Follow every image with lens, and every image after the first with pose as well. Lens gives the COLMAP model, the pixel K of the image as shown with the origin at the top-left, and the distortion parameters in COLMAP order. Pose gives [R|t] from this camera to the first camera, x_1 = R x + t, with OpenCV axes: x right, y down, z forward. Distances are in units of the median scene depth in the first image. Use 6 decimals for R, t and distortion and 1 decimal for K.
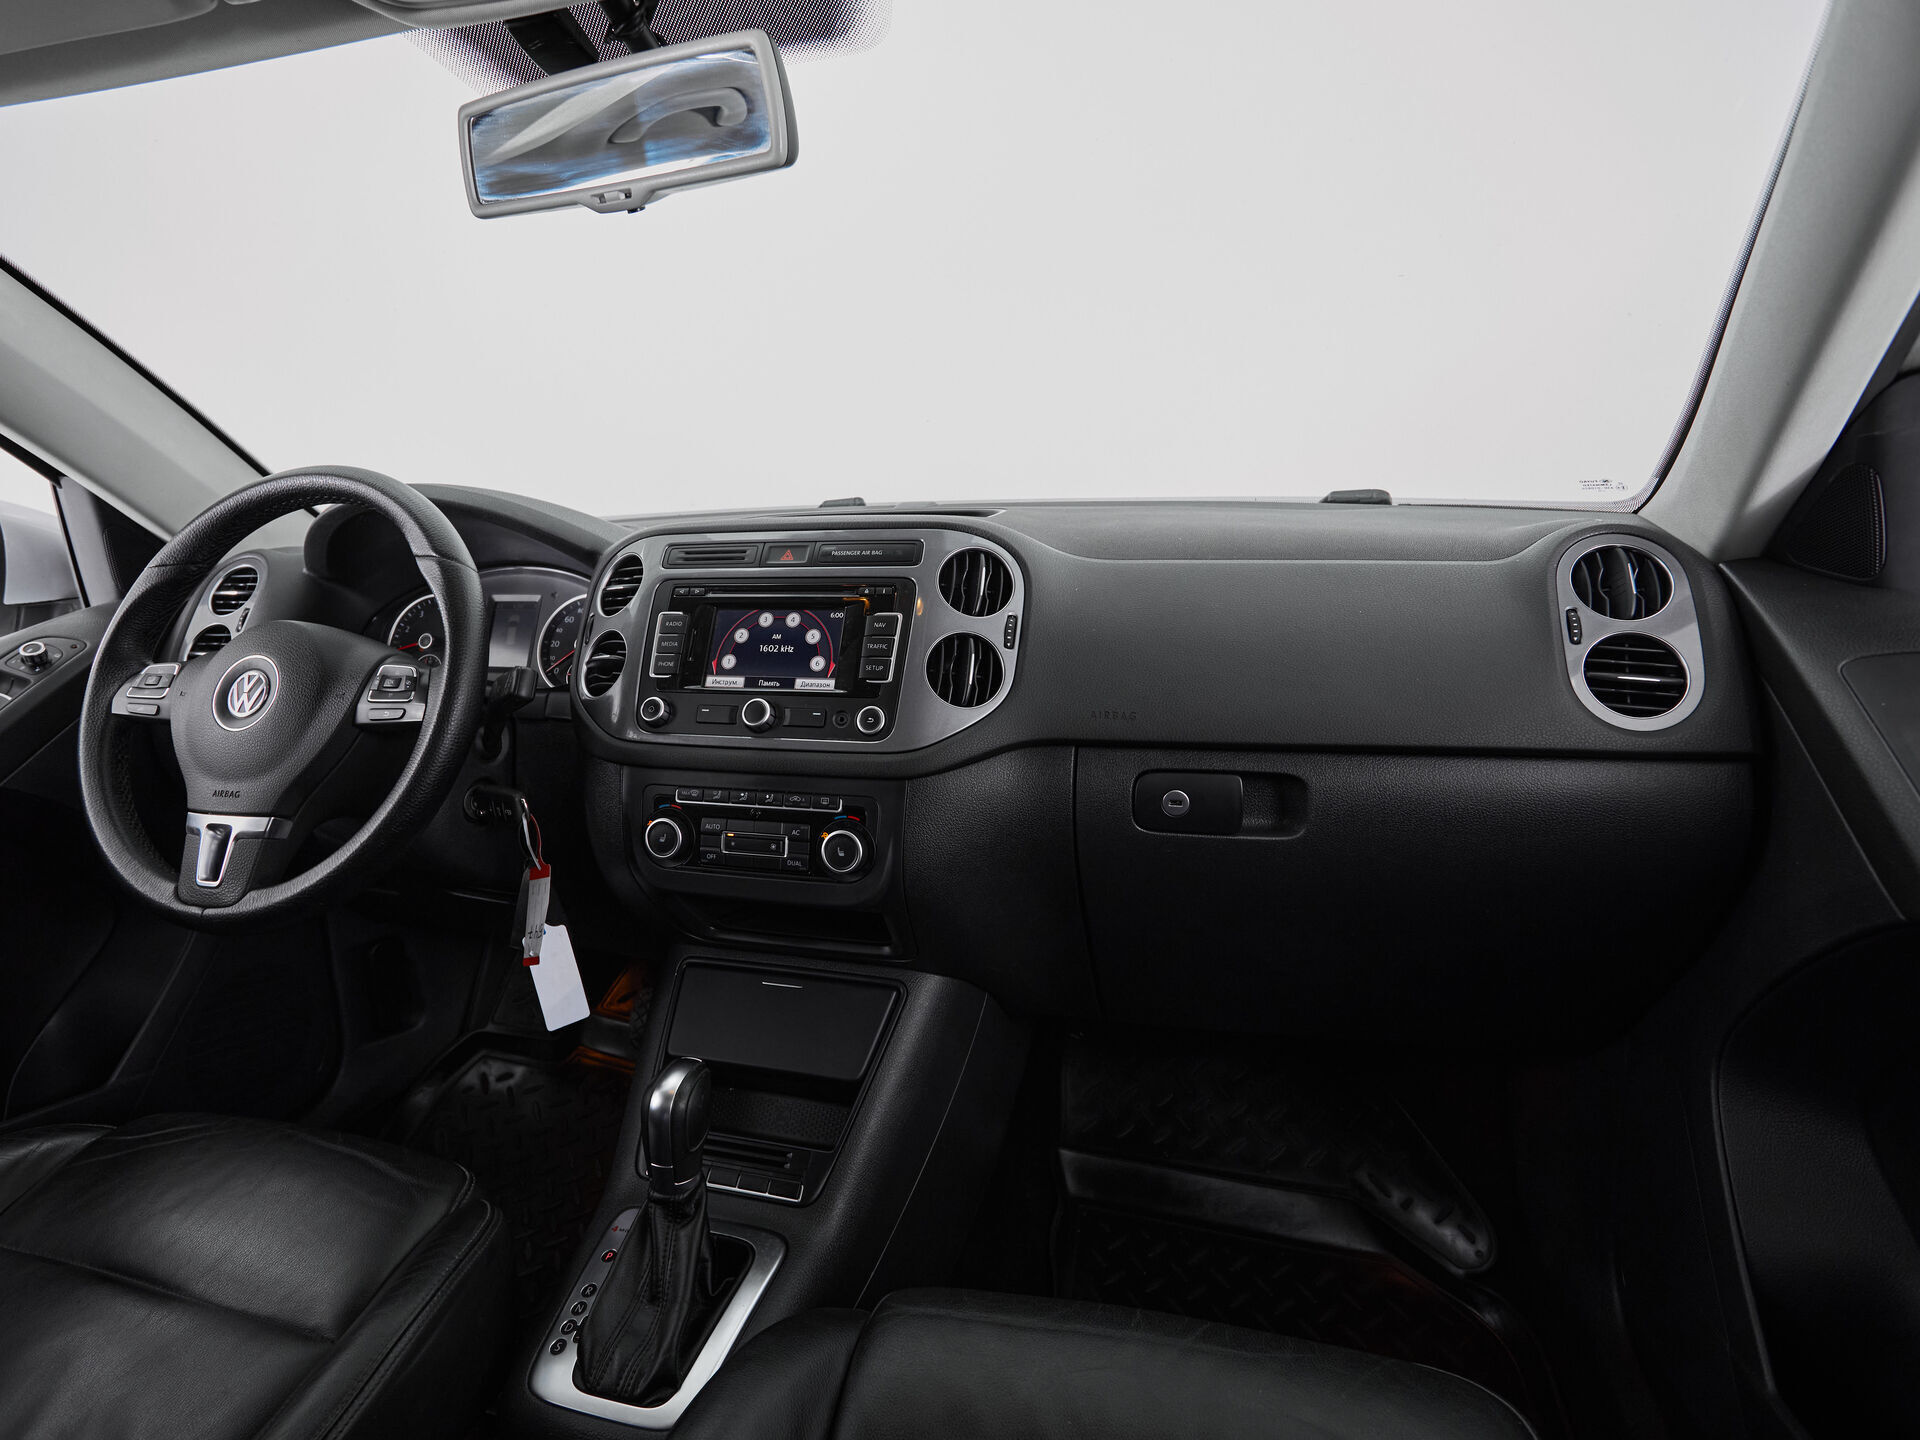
lens RADIAL K [[1005.9, 0, 899.8], [0, 1005.9, 716.0], [0, 0, 1]] dist [-0.003610, -0.004036]
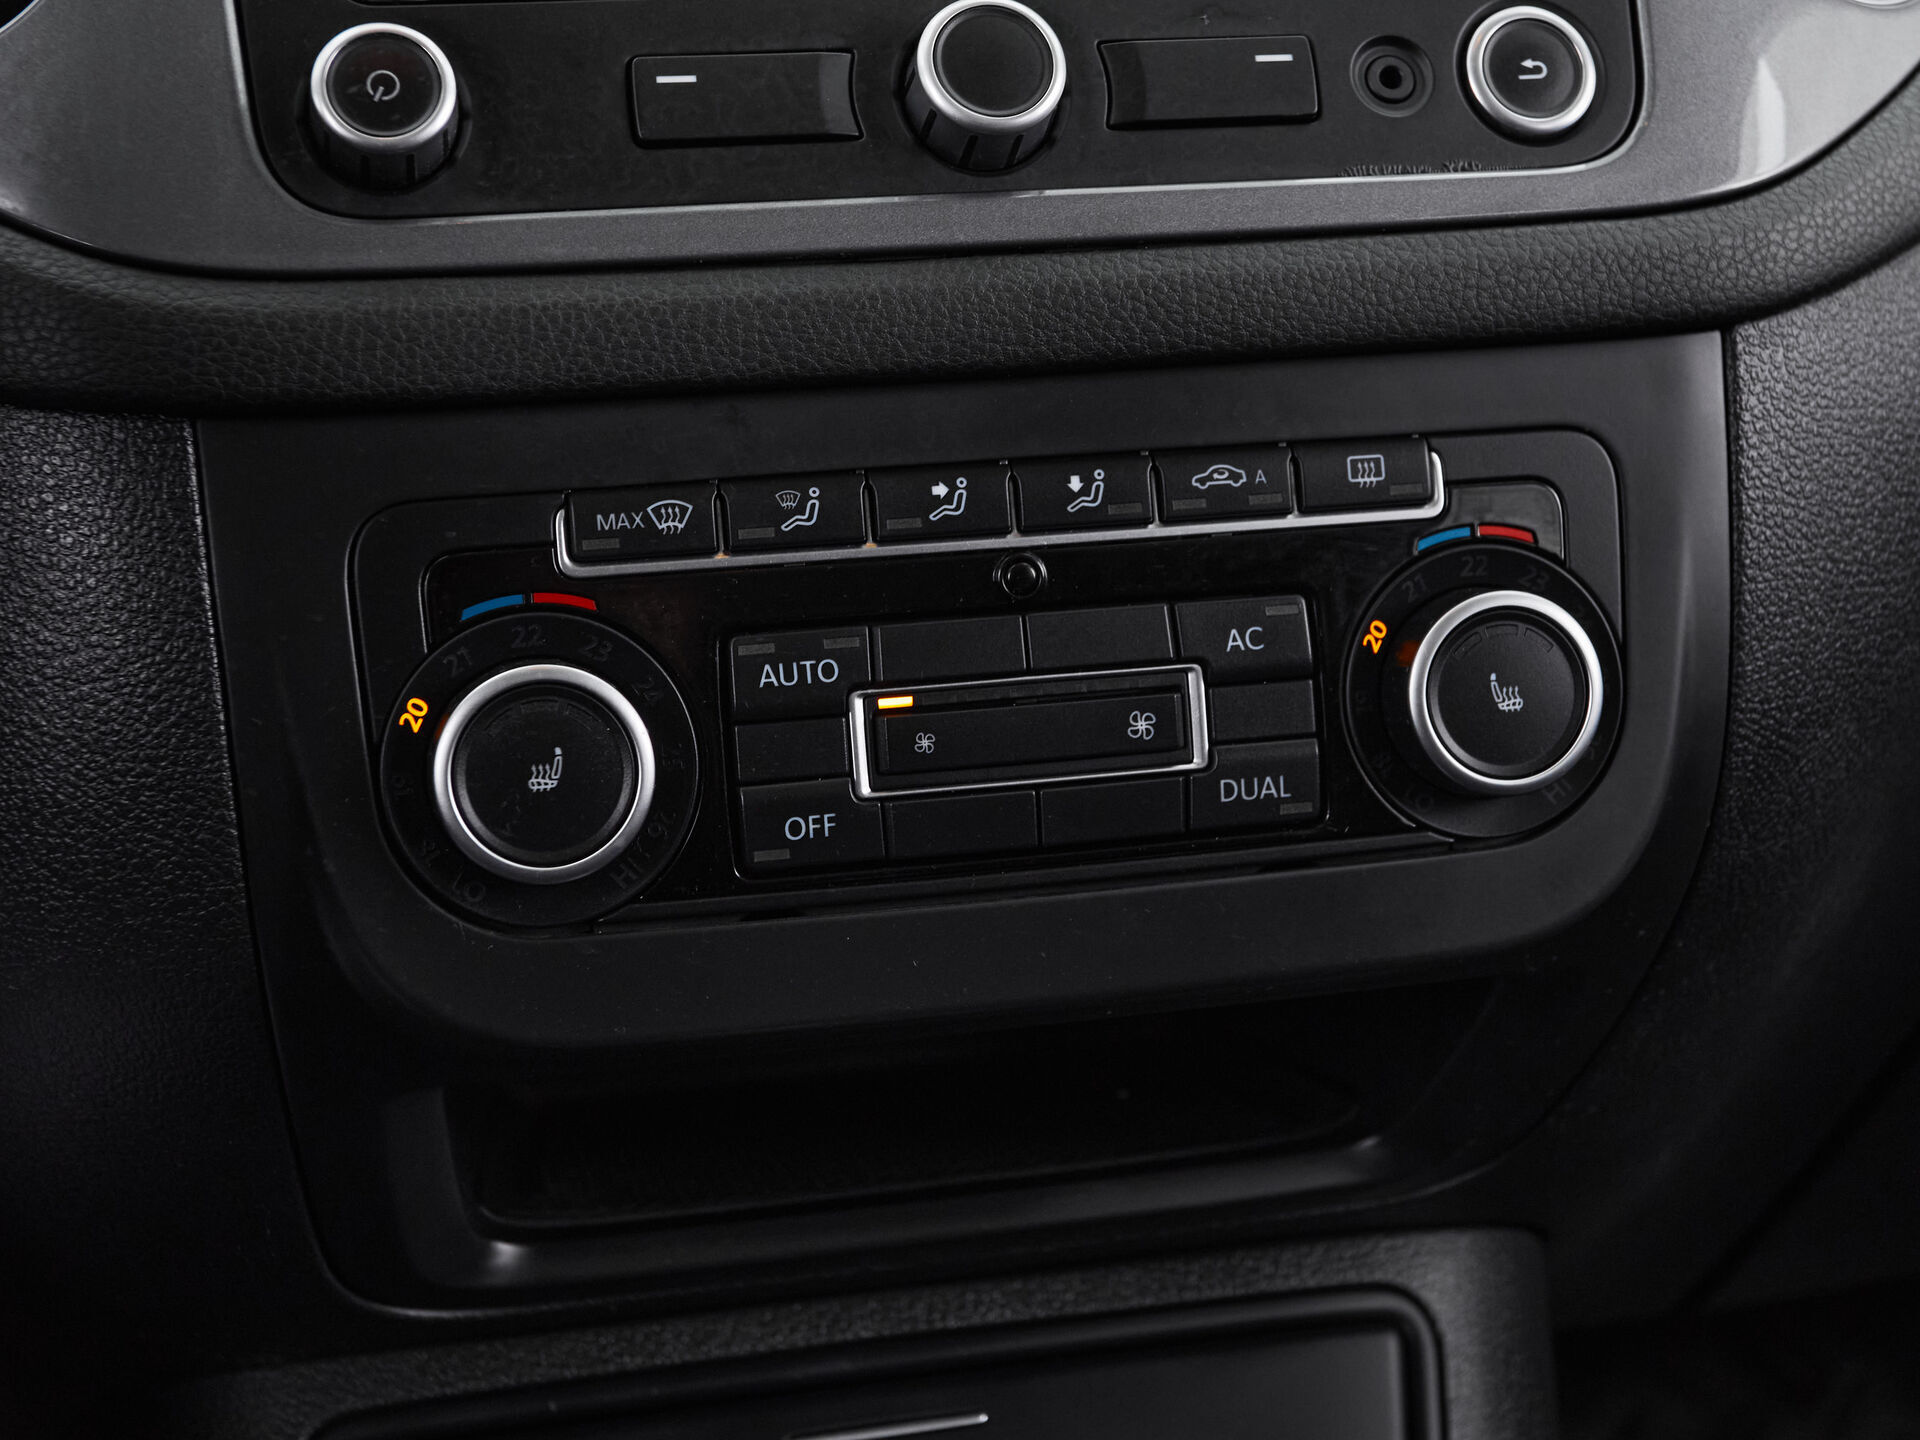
lens RADIAL K [[3096.9, 0, 986.8], [0, 3096.9, 590.1], [0, 0, 1]] dist [0.036110, 0.000000]
pose [[0.865462, -0.104878, 0.489874, -0.442636], [0.095366, 0.994451, 0.044422, 0.070376], [-0.491814, 0.008272, 0.870661, 0.460303]]
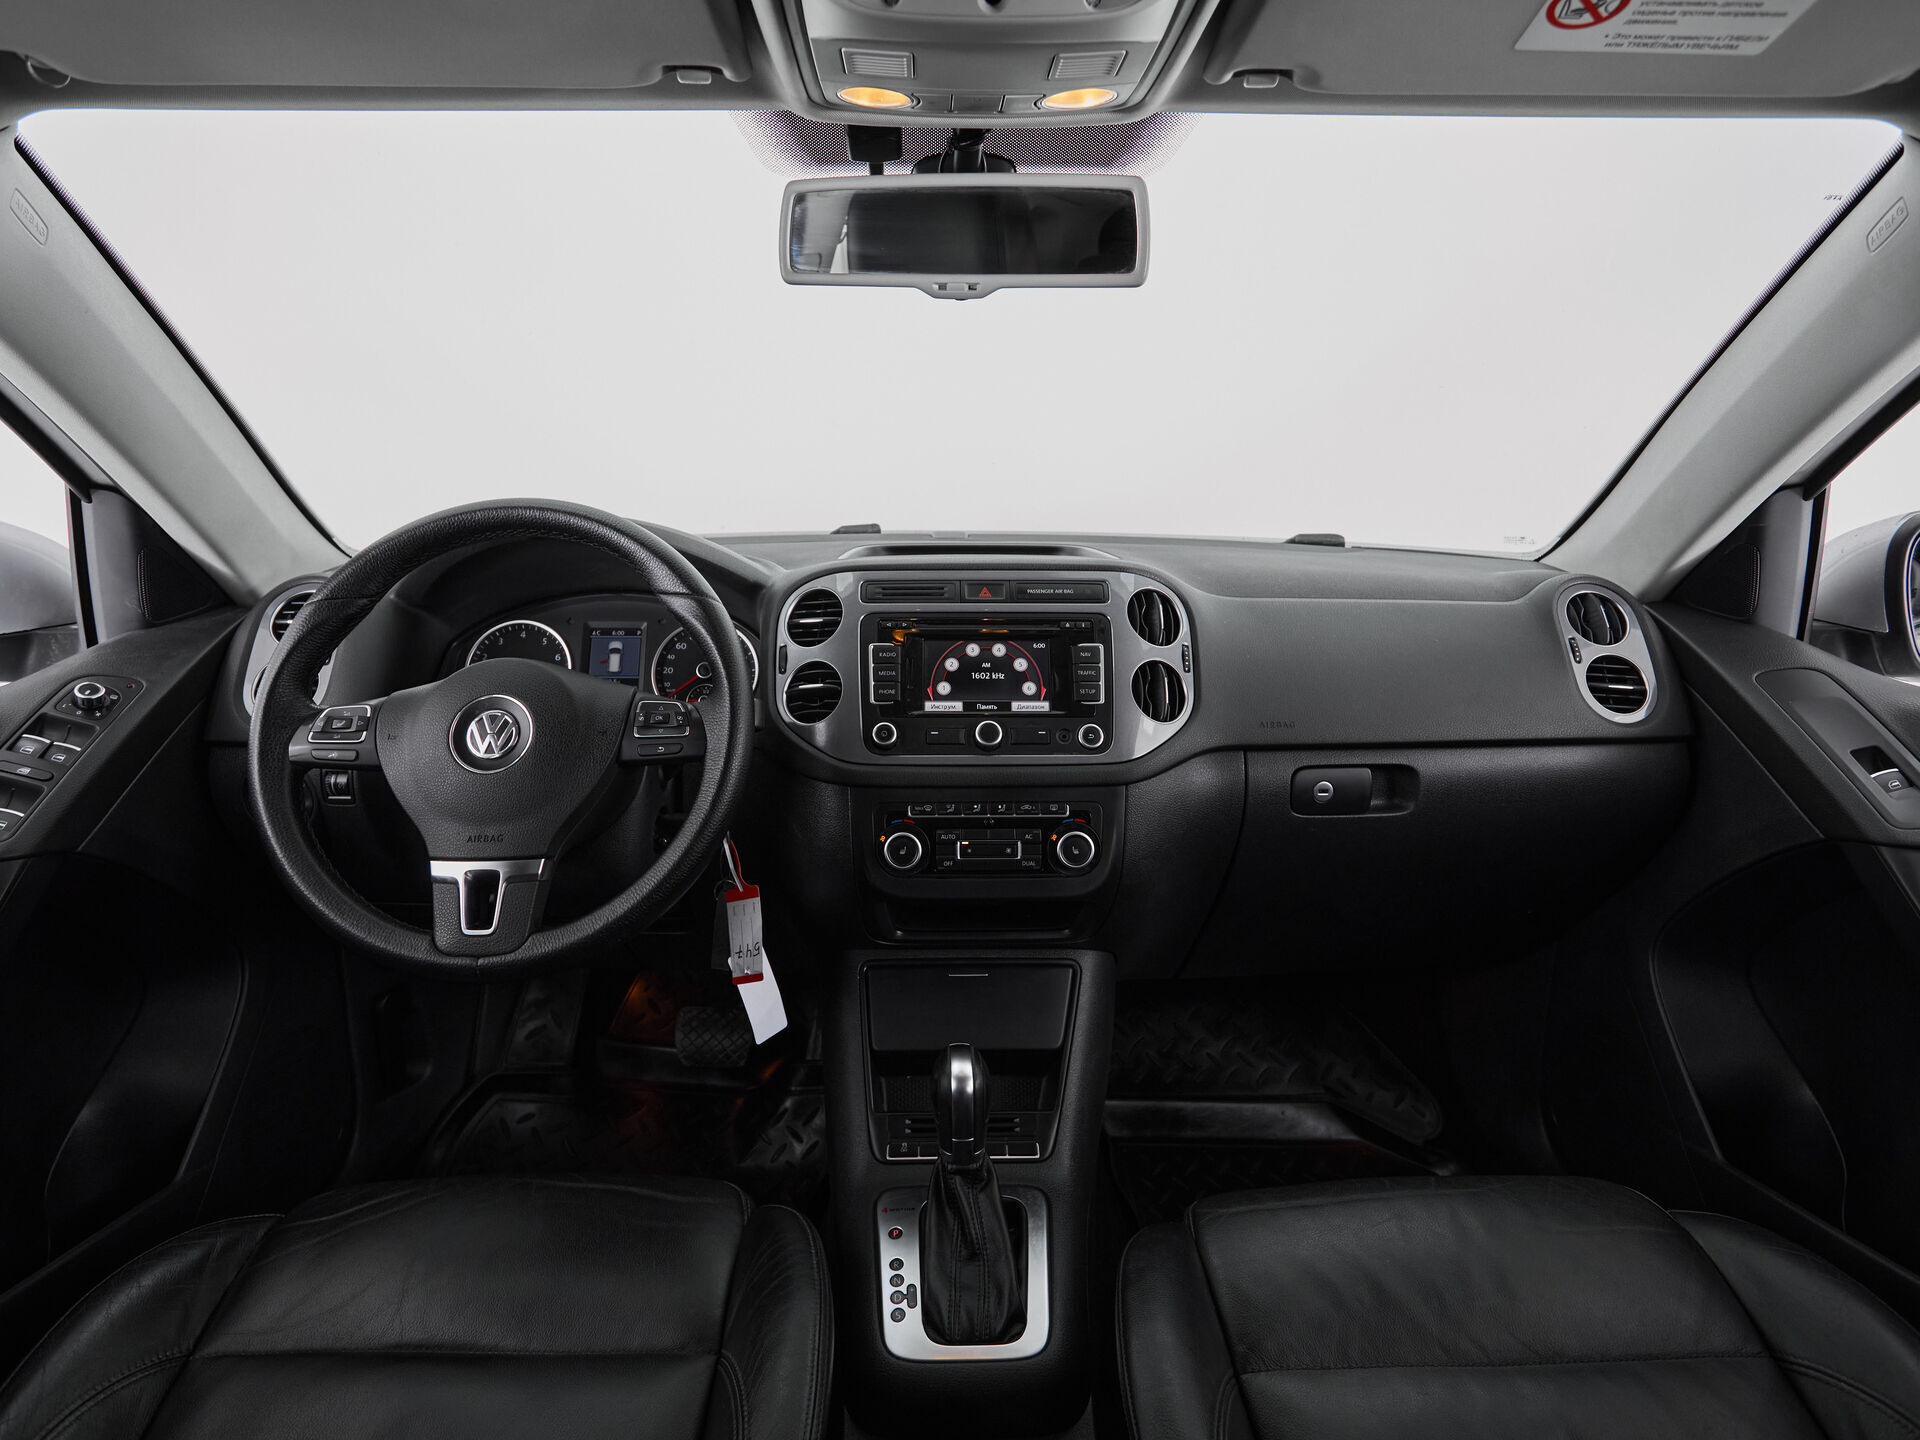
lens RADIAL K [[1005.9, 0, 939.5], [0, 1005.9, 715.6], [0, 0, 1]] dist [-0.003610, -0.004036]
pose [[0.950653, -0.034299, 0.308354, -0.531672], [0.033565, 0.999407, 0.007689, -0.033354], [-0.308435, 0.003040, 0.951241, -0.058353]]
